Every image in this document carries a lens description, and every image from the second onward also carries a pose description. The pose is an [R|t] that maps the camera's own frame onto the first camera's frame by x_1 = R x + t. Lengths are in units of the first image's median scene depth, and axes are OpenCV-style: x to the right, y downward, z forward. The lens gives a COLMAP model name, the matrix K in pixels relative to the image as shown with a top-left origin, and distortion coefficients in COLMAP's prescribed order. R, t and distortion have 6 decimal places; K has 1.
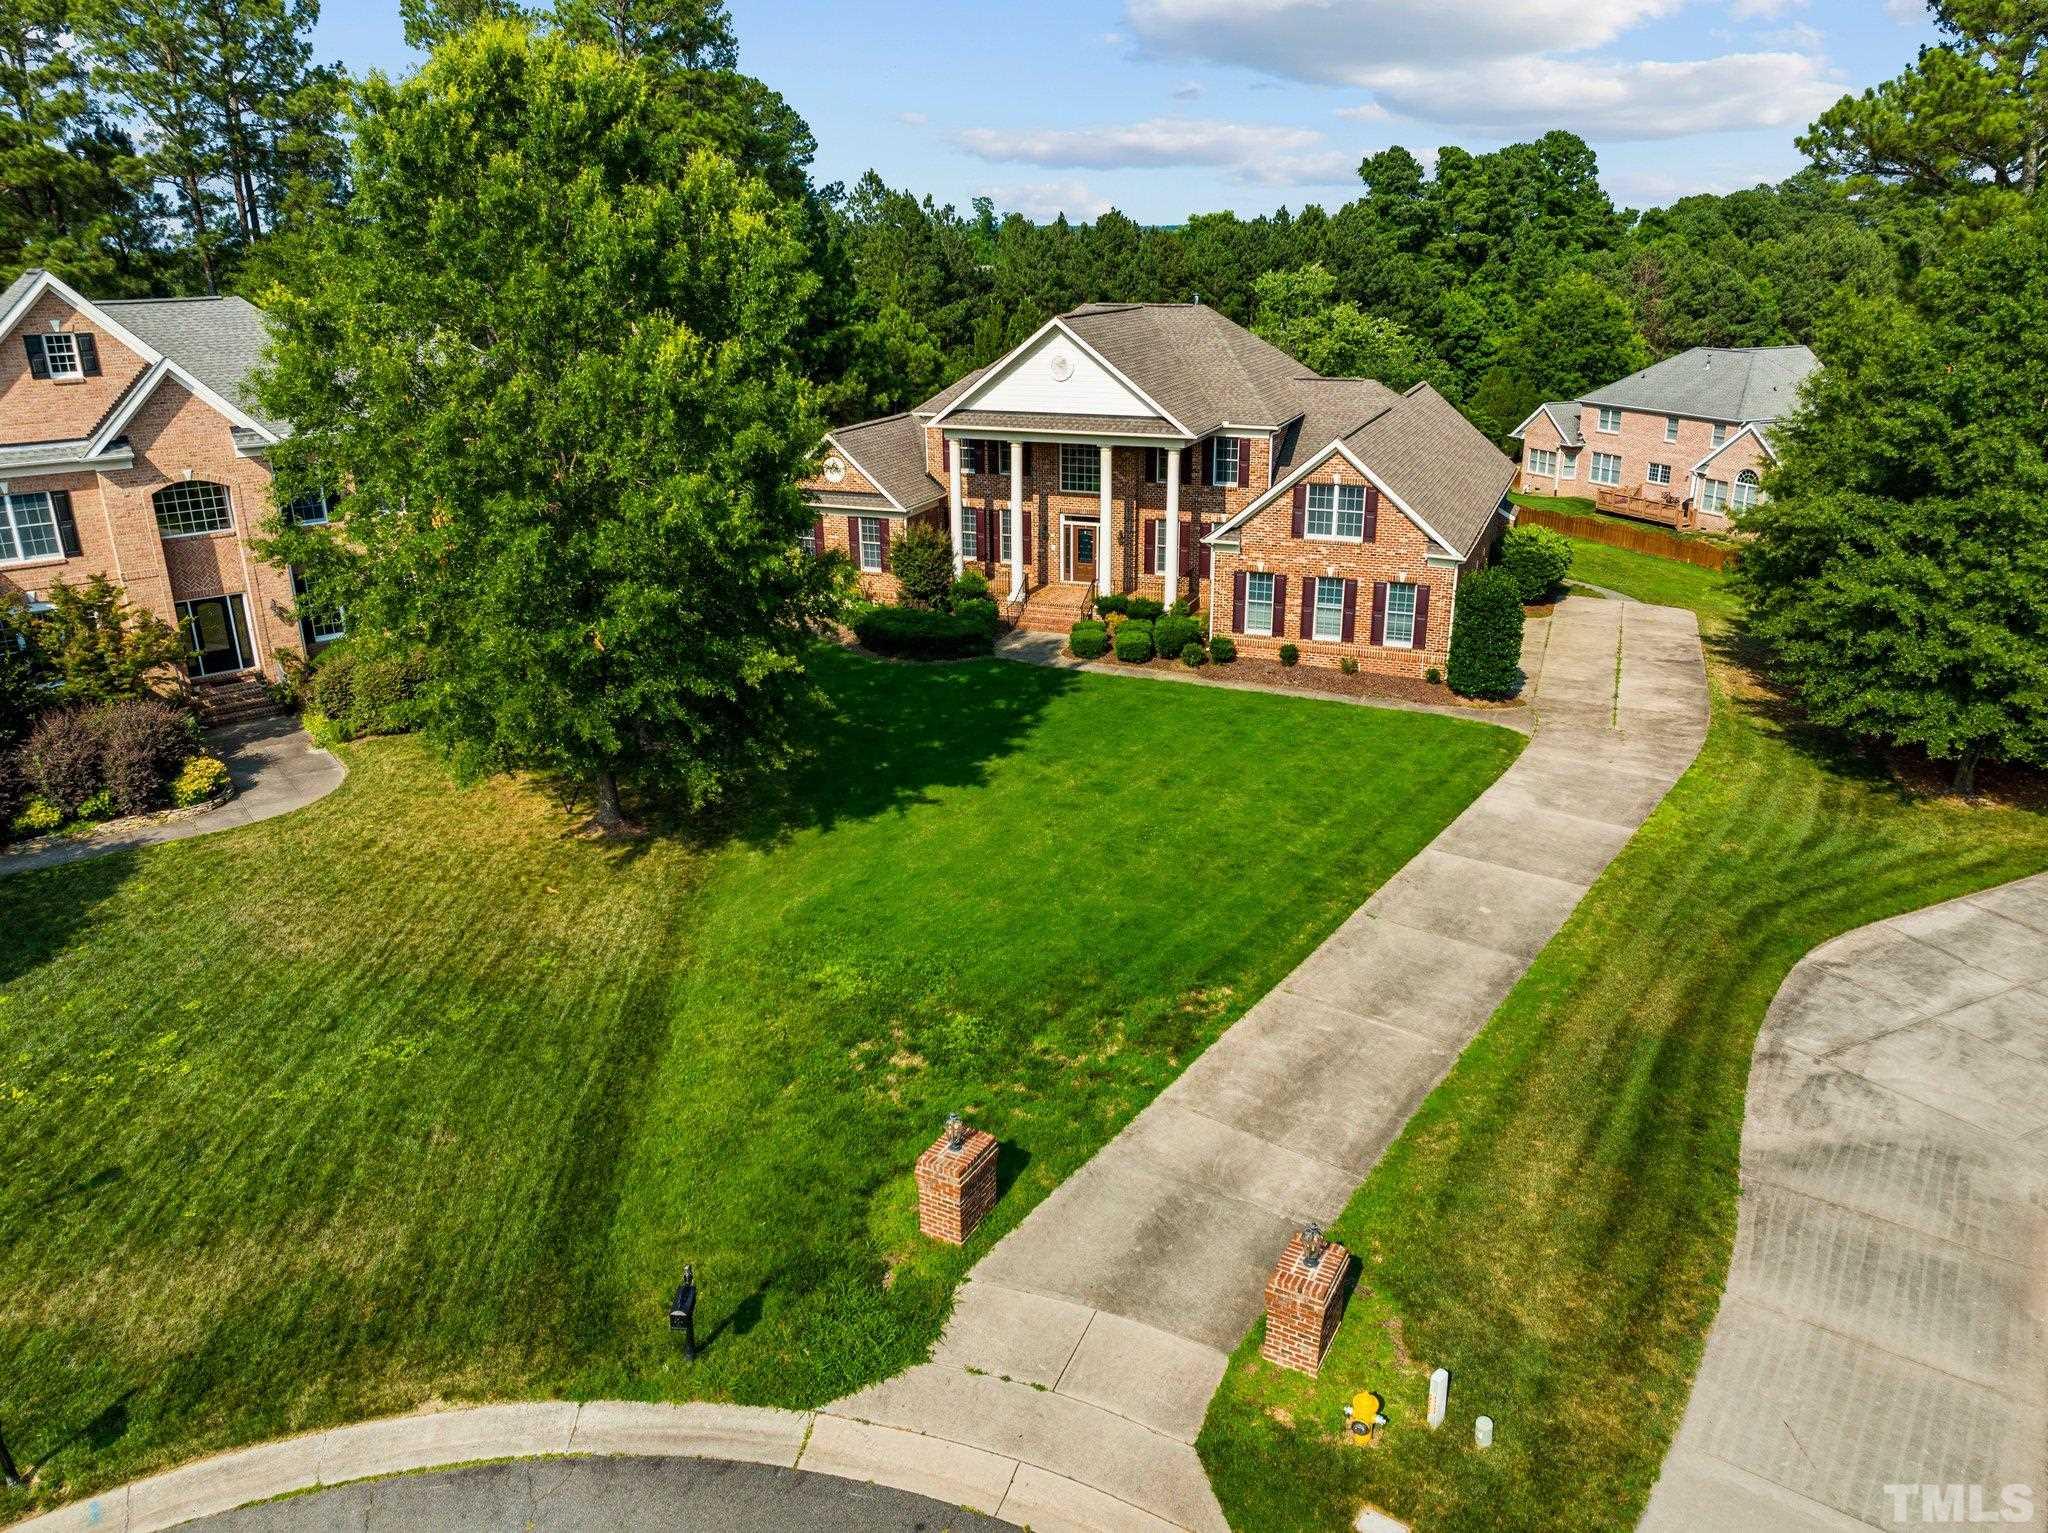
lens RADIAL K [[1435.4, 0, 1023.4], [0, 1435.4, 763.5], [0, 0, 1]] dist [-0.042332, 0.000433]
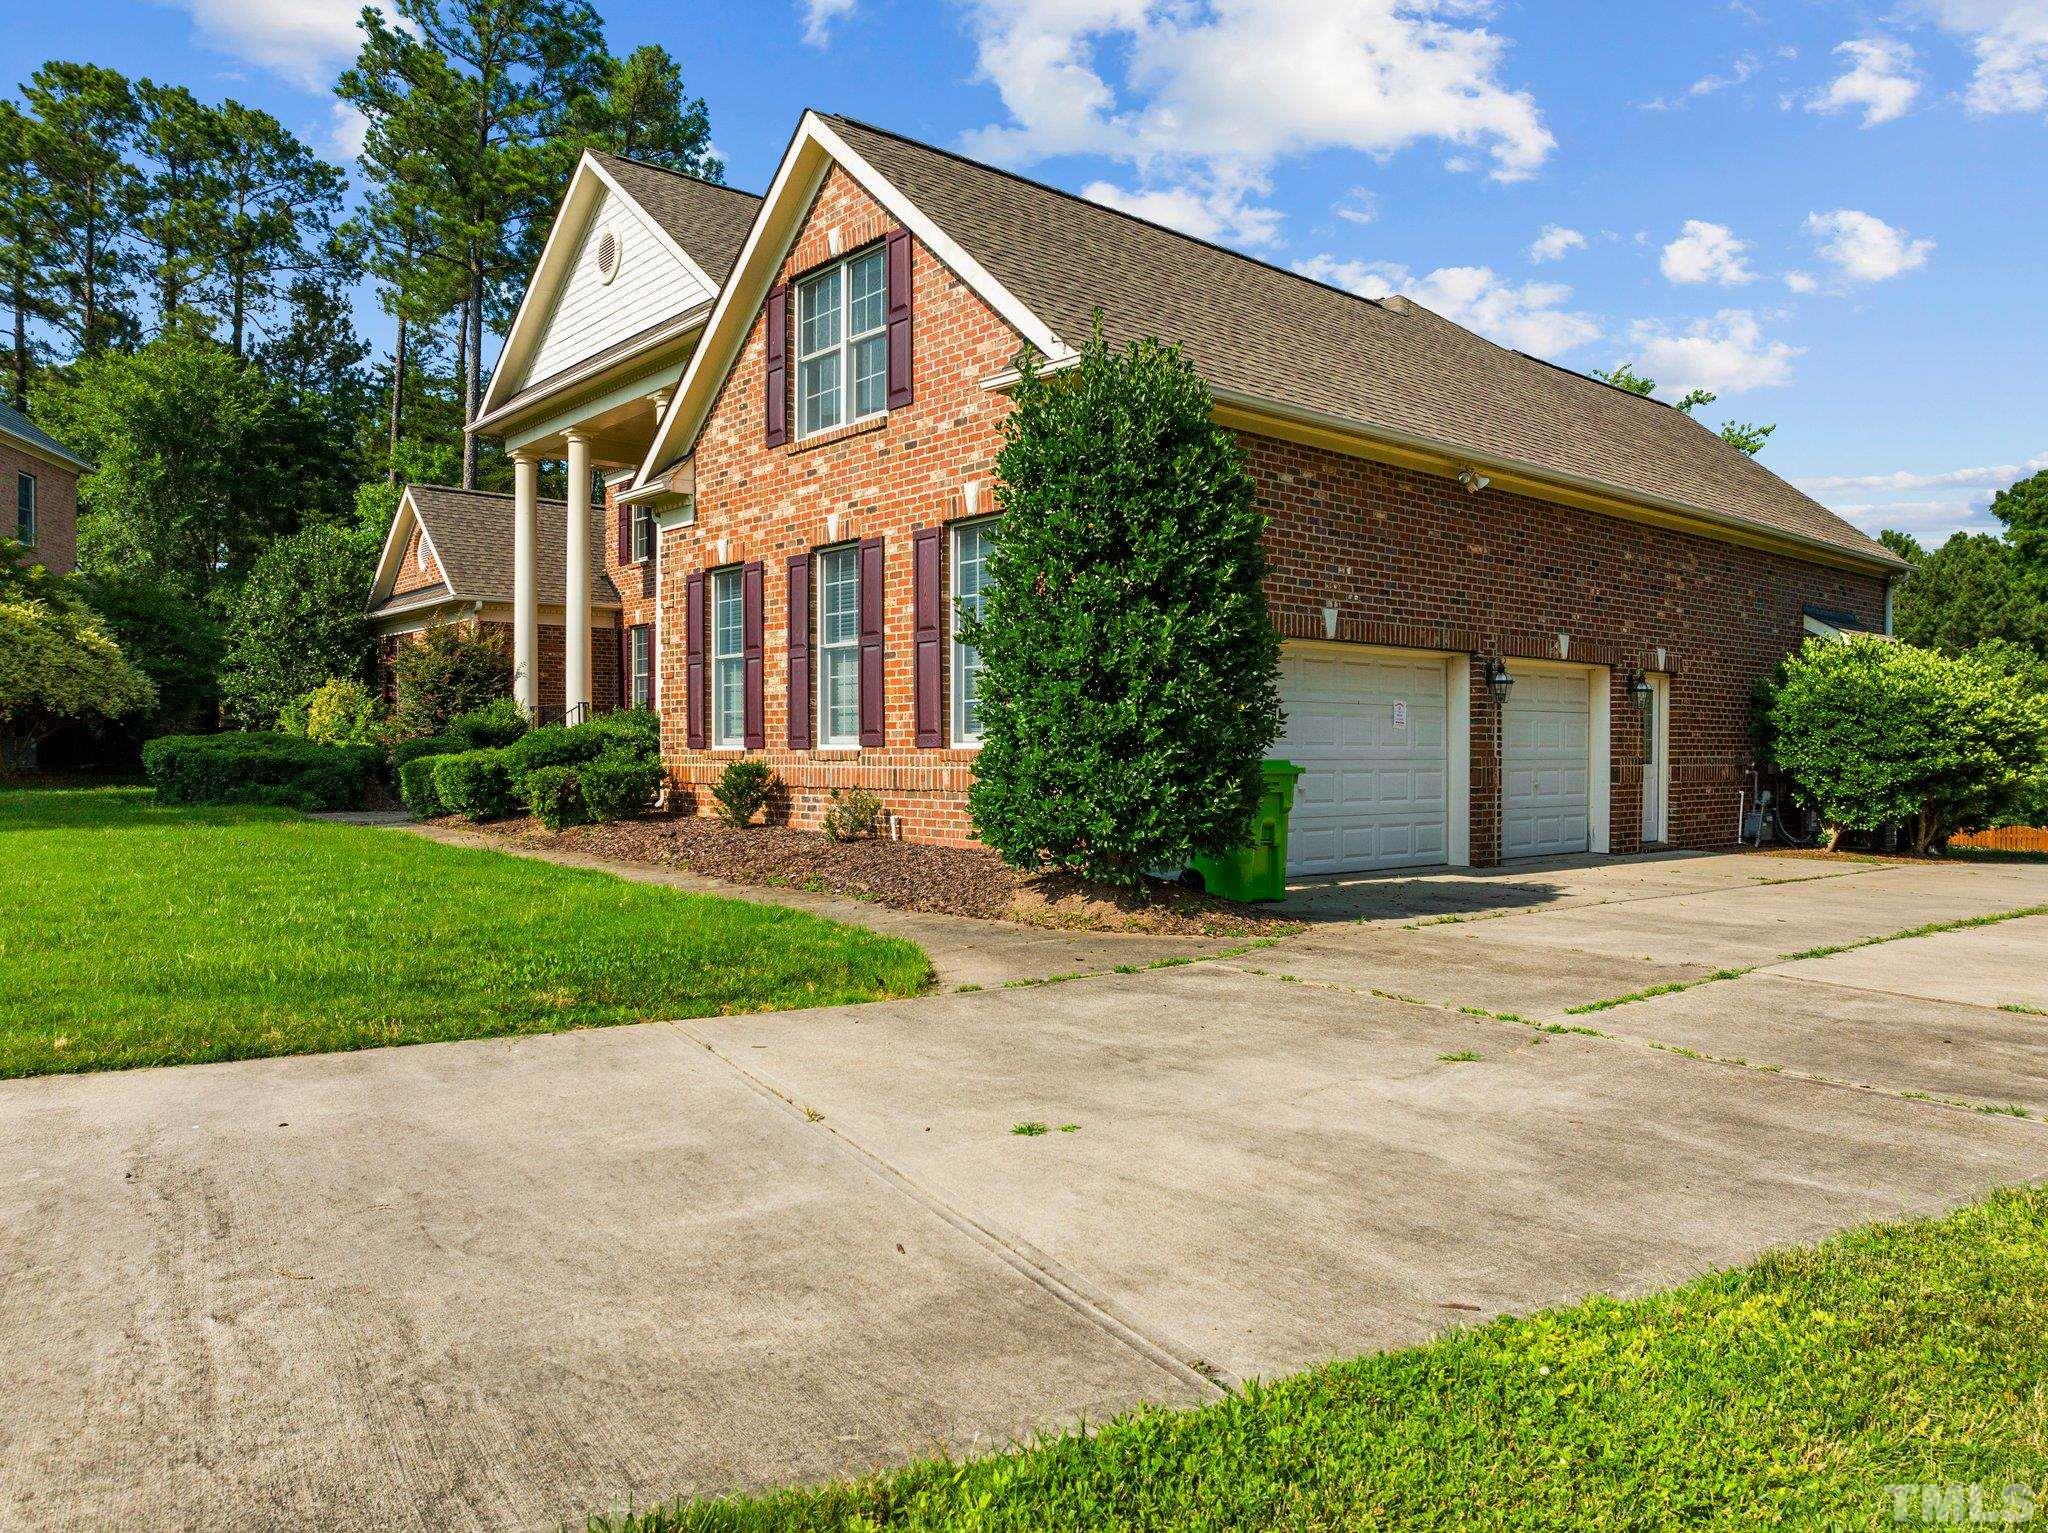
lens RADIAL K [[1438.0, 0, 1024.0], [0, 1438.0, 766.5], [0, 0, 1]] dist [-0.043845, 0.003929]
pose [[0.893842, 0.015827, -0.448103, 0.390612], [-0.163883, 0.941763, -0.293640, 0.004440], [0.417360, 0.335904, 0.844381, 0.748660]]
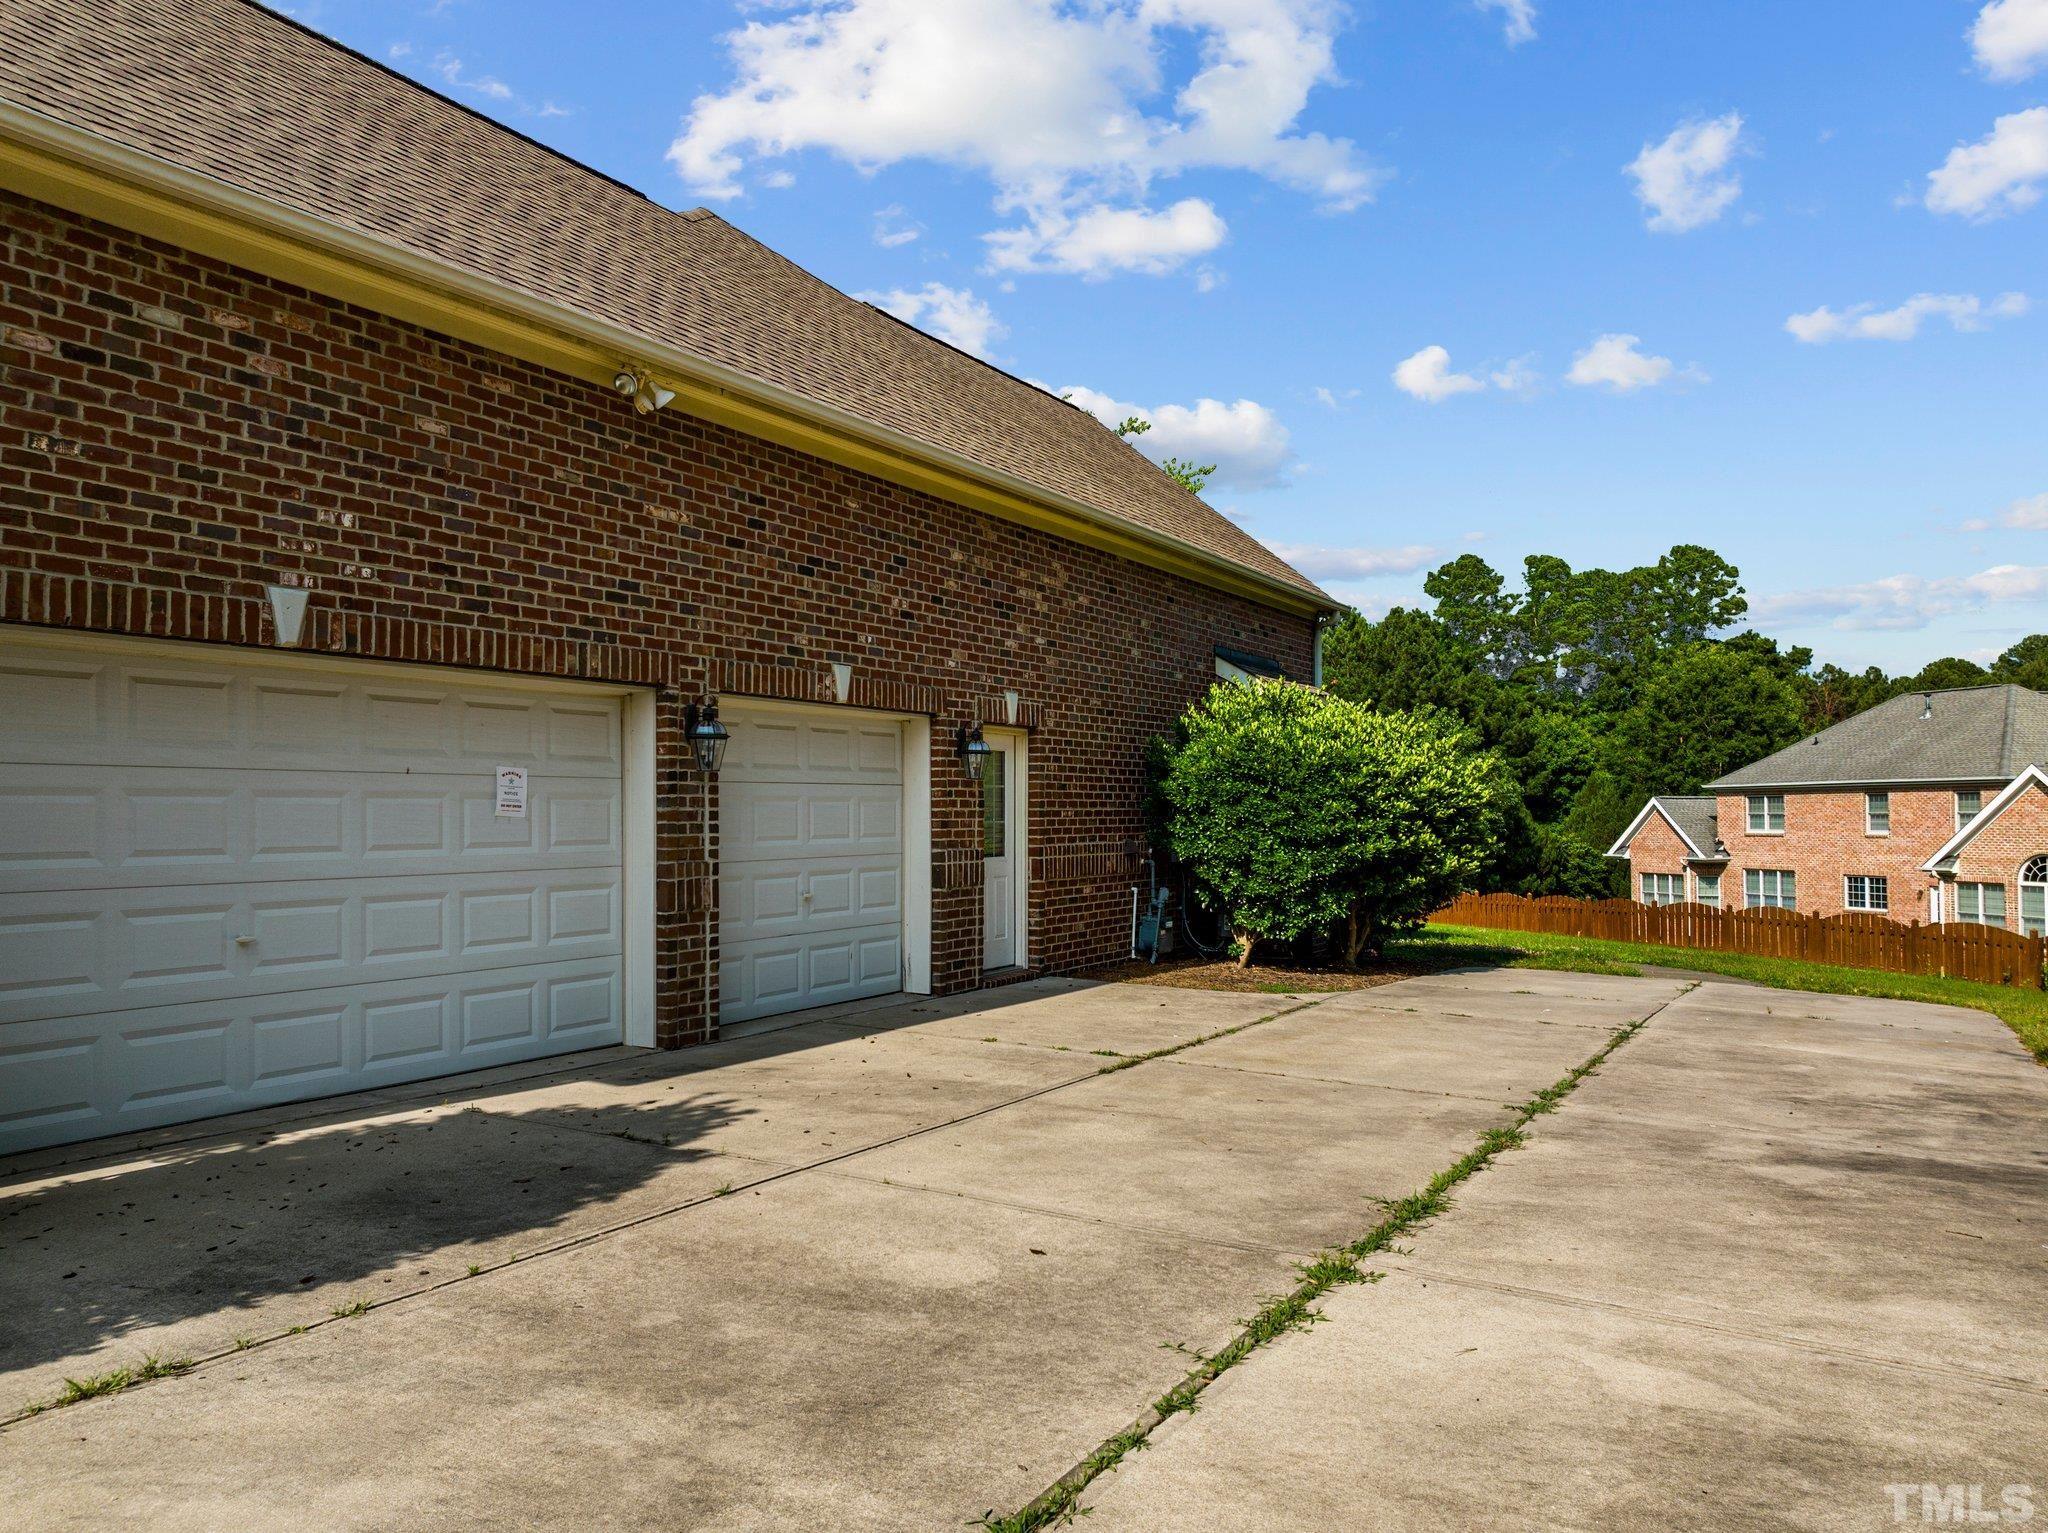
lens RADIAL K [[1435.4, 0, 1023.4], [0, 1435.4, 763.5], [0, 0, 1]] dist [-0.042332, 0.000433]
pose [[0.990426, 0.000929, -0.138039, 0.413141], [-0.052446, 0.927526, -0.370061, -0.059433], [0.127691, 0.373758, 0.918695, 0.903992]]
